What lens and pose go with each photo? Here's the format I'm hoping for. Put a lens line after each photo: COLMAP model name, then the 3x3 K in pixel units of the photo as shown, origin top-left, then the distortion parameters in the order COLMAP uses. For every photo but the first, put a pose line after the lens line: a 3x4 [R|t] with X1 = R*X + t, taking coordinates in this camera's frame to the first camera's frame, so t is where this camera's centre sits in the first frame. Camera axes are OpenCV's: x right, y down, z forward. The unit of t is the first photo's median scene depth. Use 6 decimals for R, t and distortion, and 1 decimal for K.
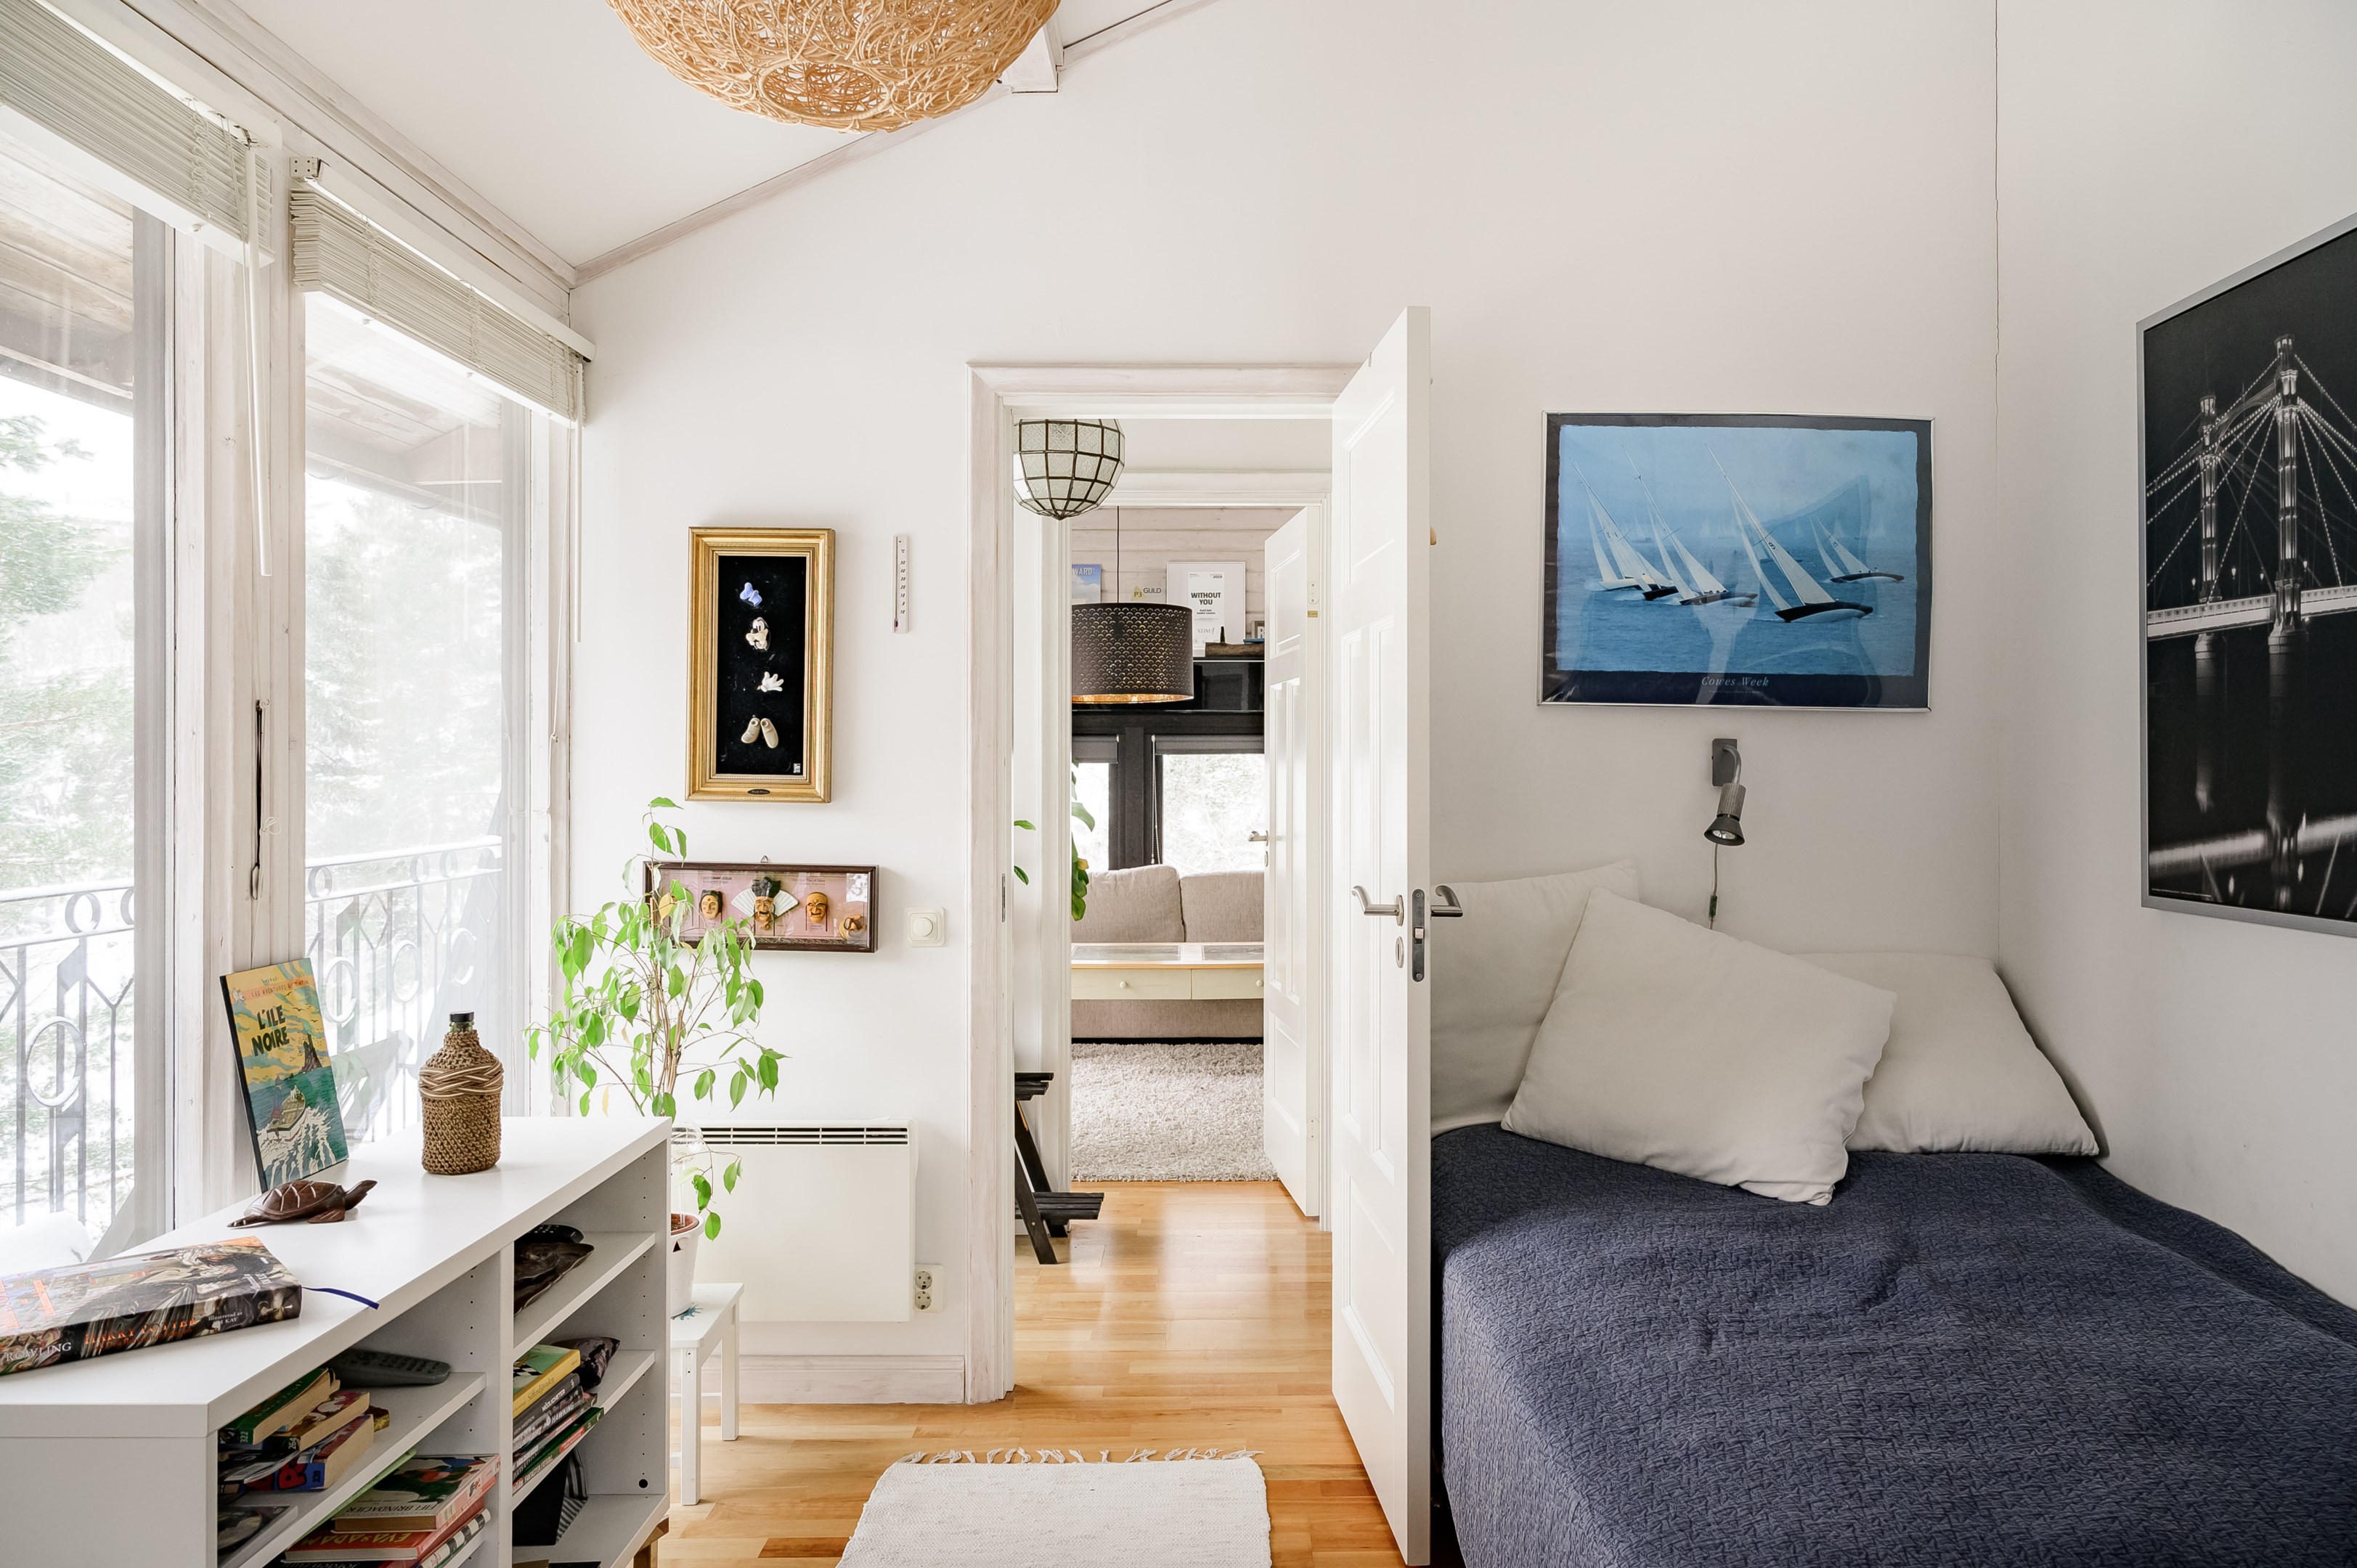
lens RADIAL K [[1575.6, 0, 1178.5], [0, 1575.6, 784.0], [0, 0, 1]] dist [0.001439, 0.002061]
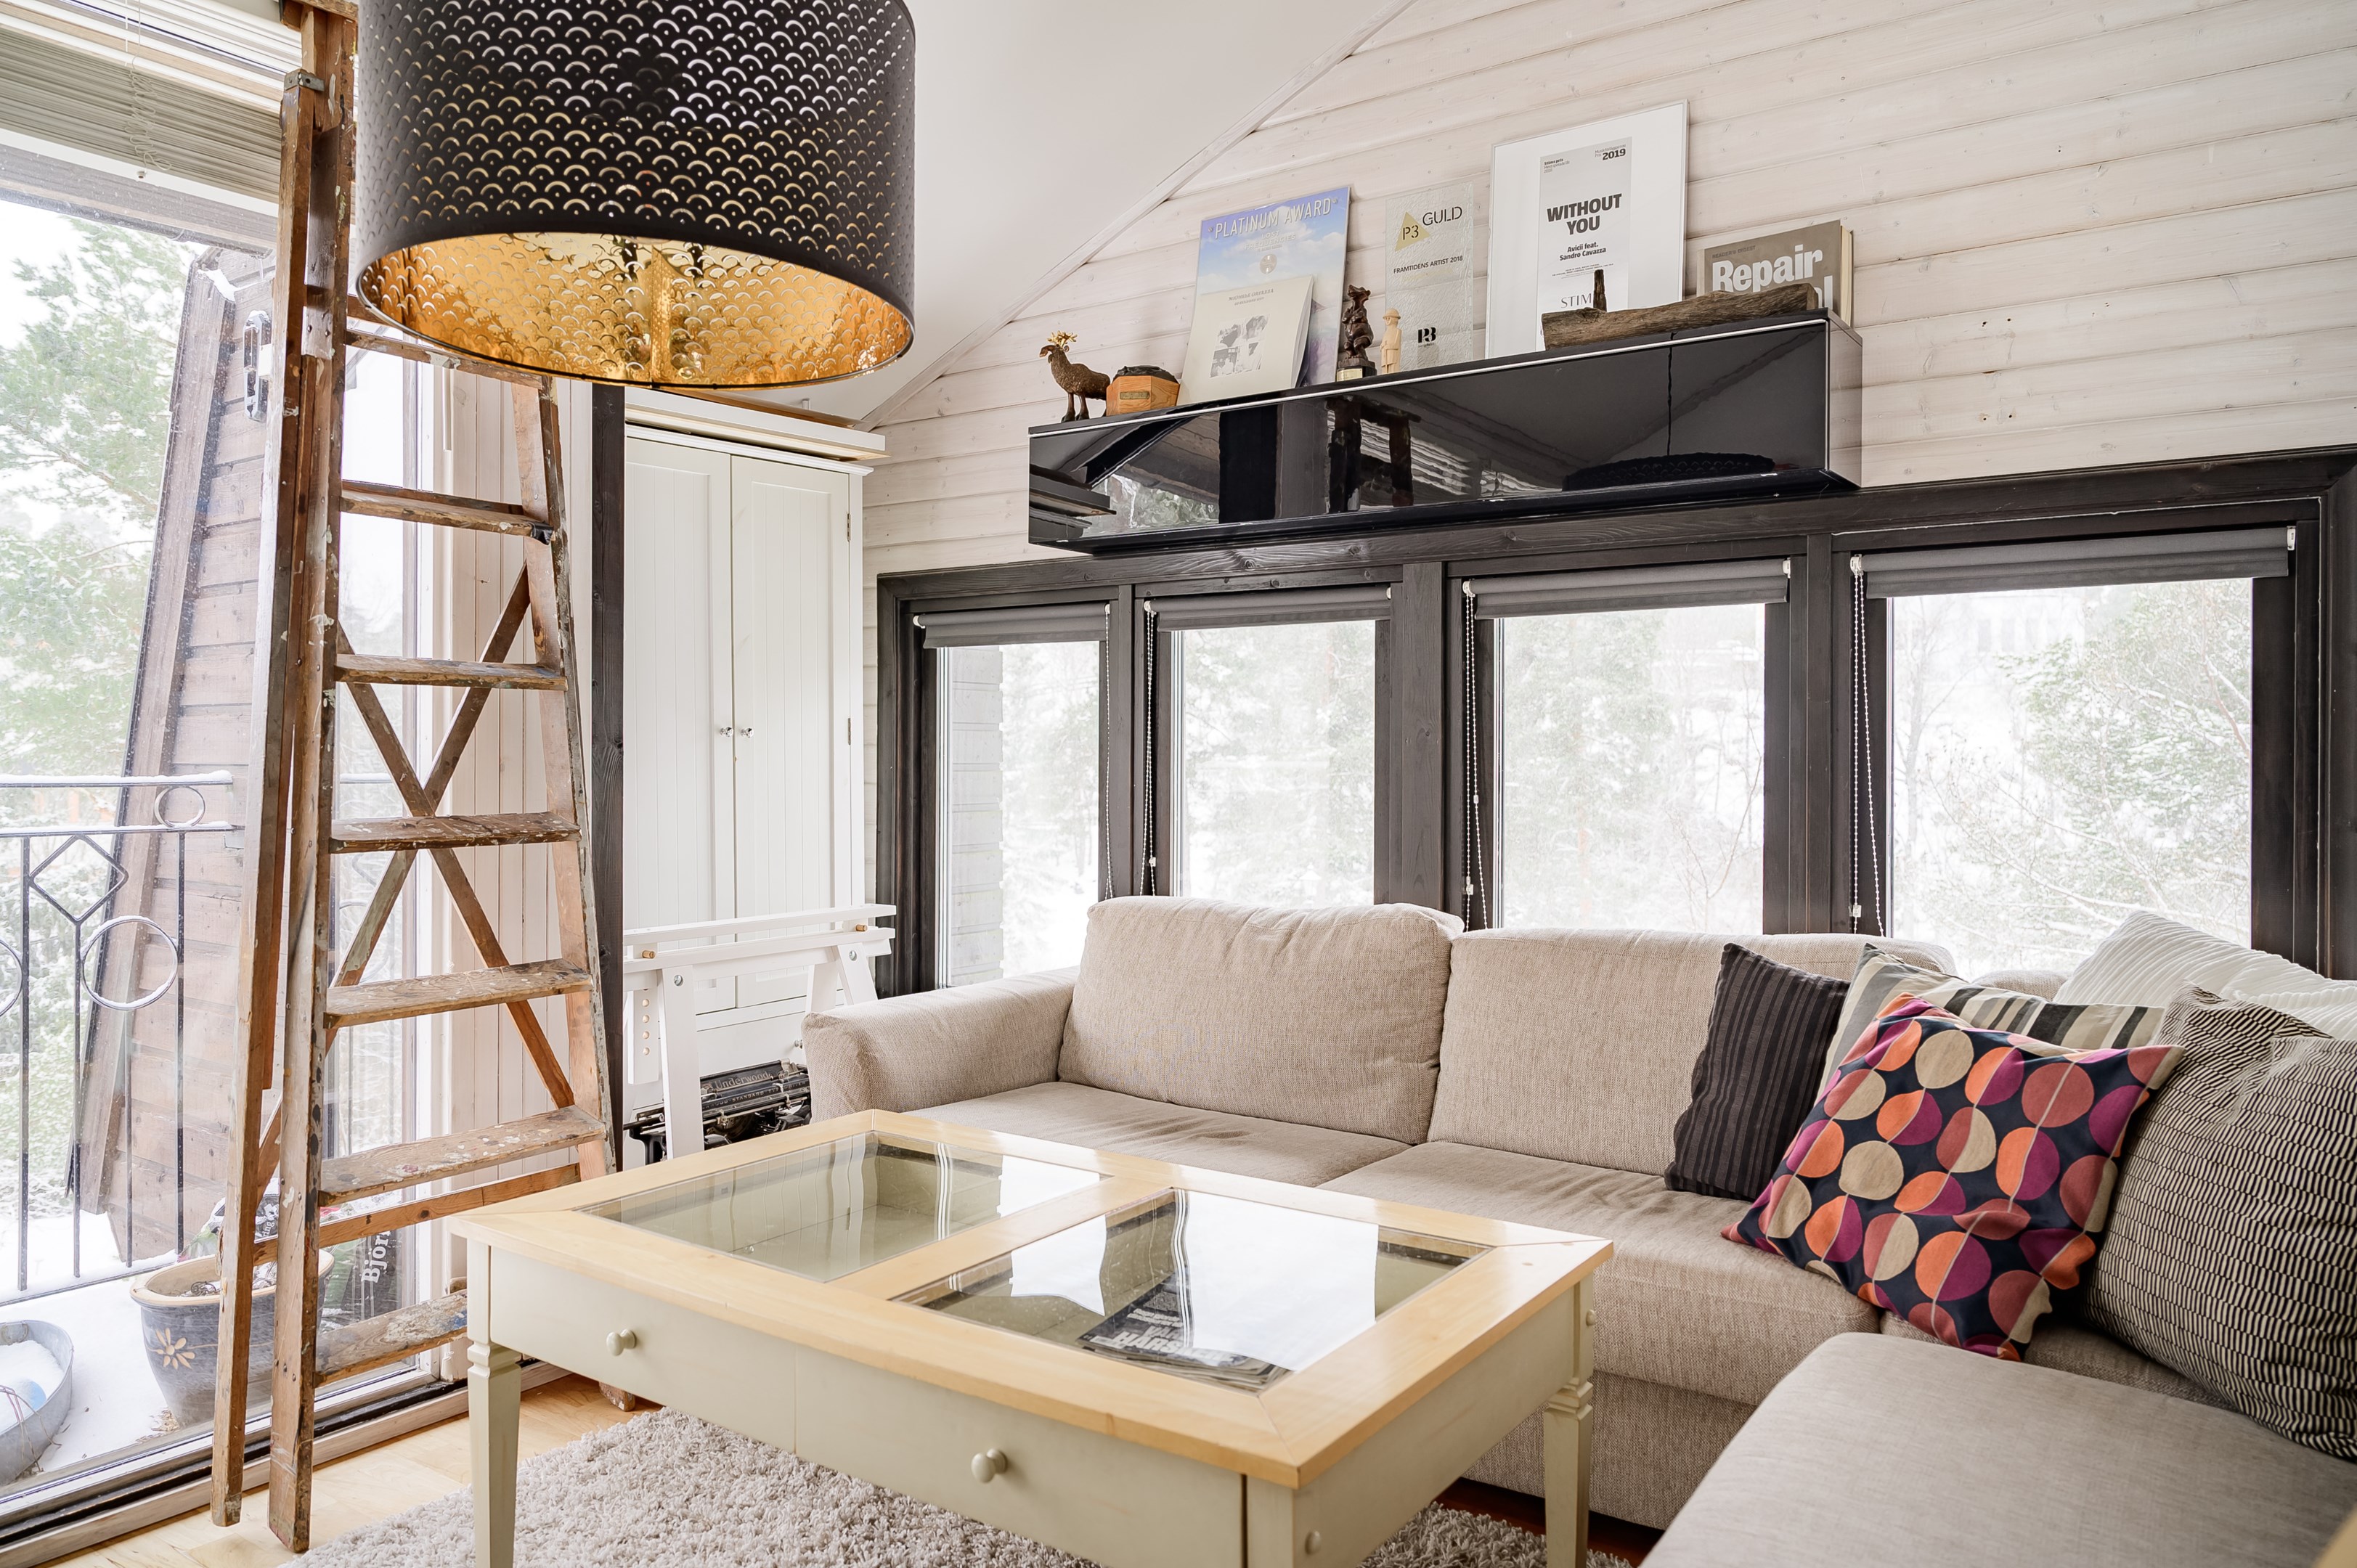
lens RADIAL K [[1585.8, 0, 1178.5], [0, 1585.8, 784.0], [0, 0, 1]] dist [0.002854, -0.002609]
pose [[0.833006, 0.012283, -0.553128, 0.149518], [-0.008040, 0.999917, 0.010096, 0.017807], [0.553206, -0.003963, 0.833035, 0.625561]]
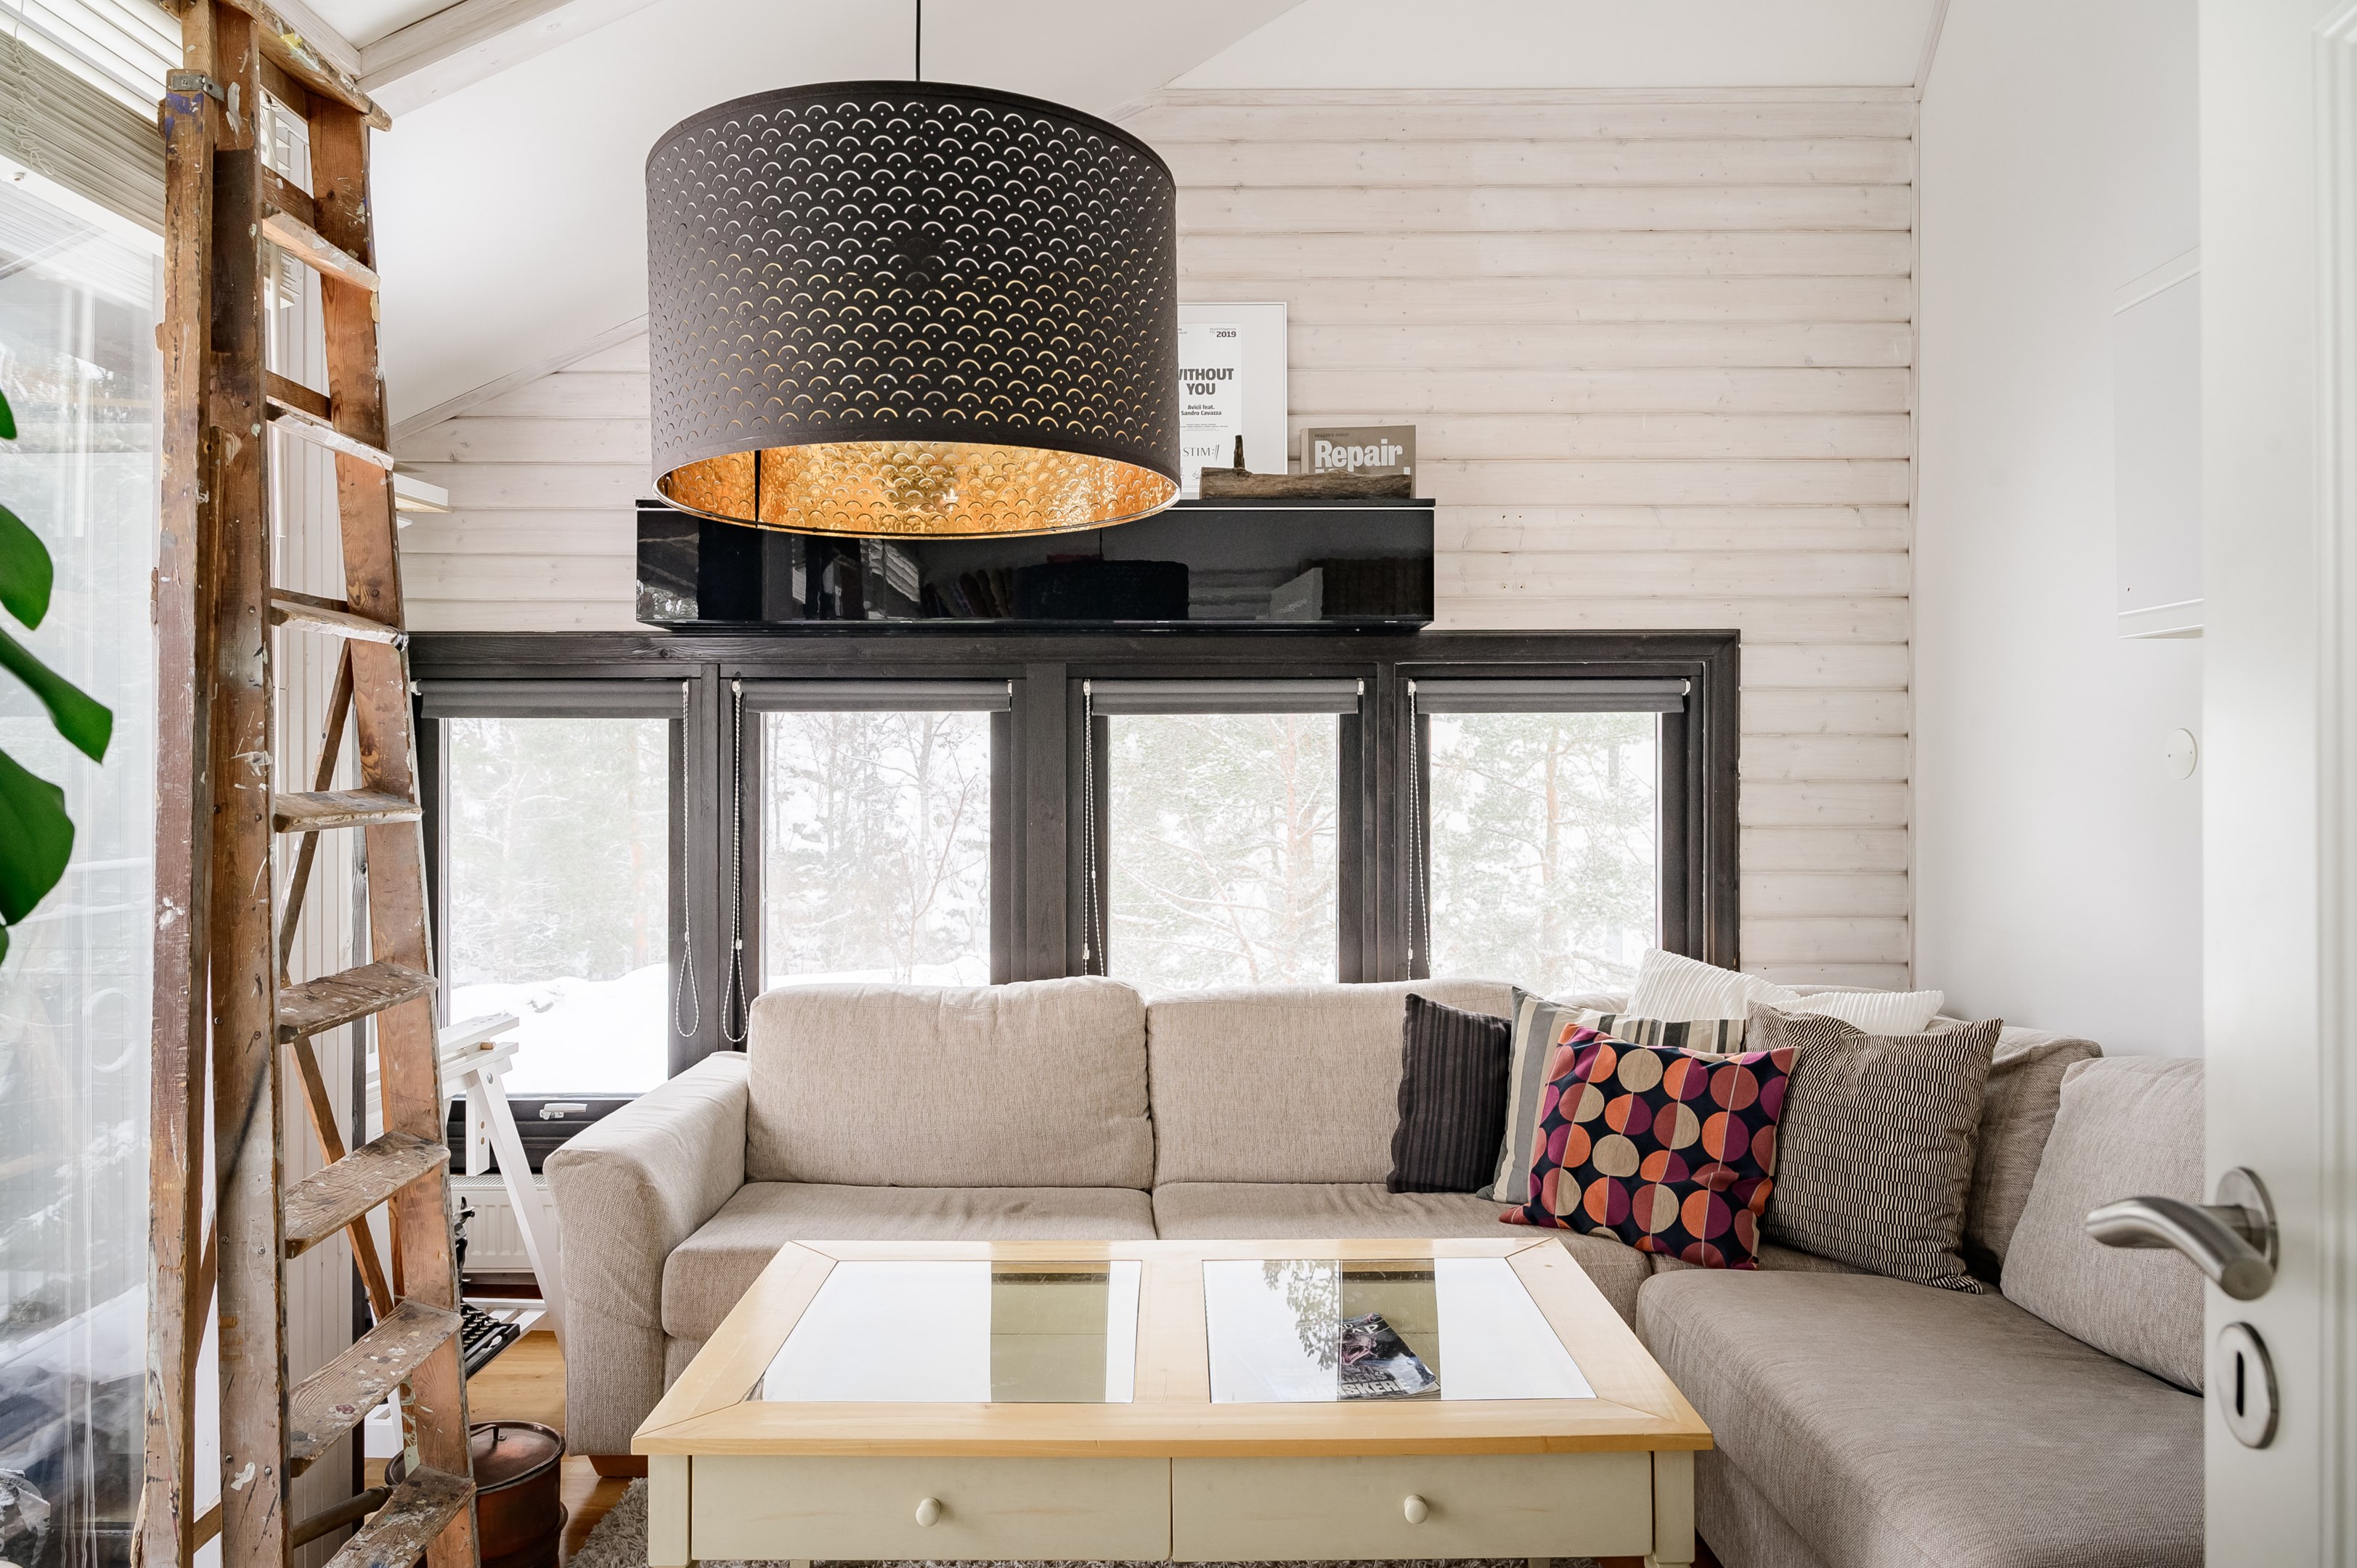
lens RADIAL K [[1575.6, 0, 1178.5], [0, 1575.6, 784.0], [0, 0, 1]] dist [0.001439, 0.002061]
pose [[0.999846, -0.002231, 0.017391, 0.002637], [0.002160, 0.999989, 0.004121, -0.003163], [-0.017400, -0.004083, 0.999840, 0.549191]]
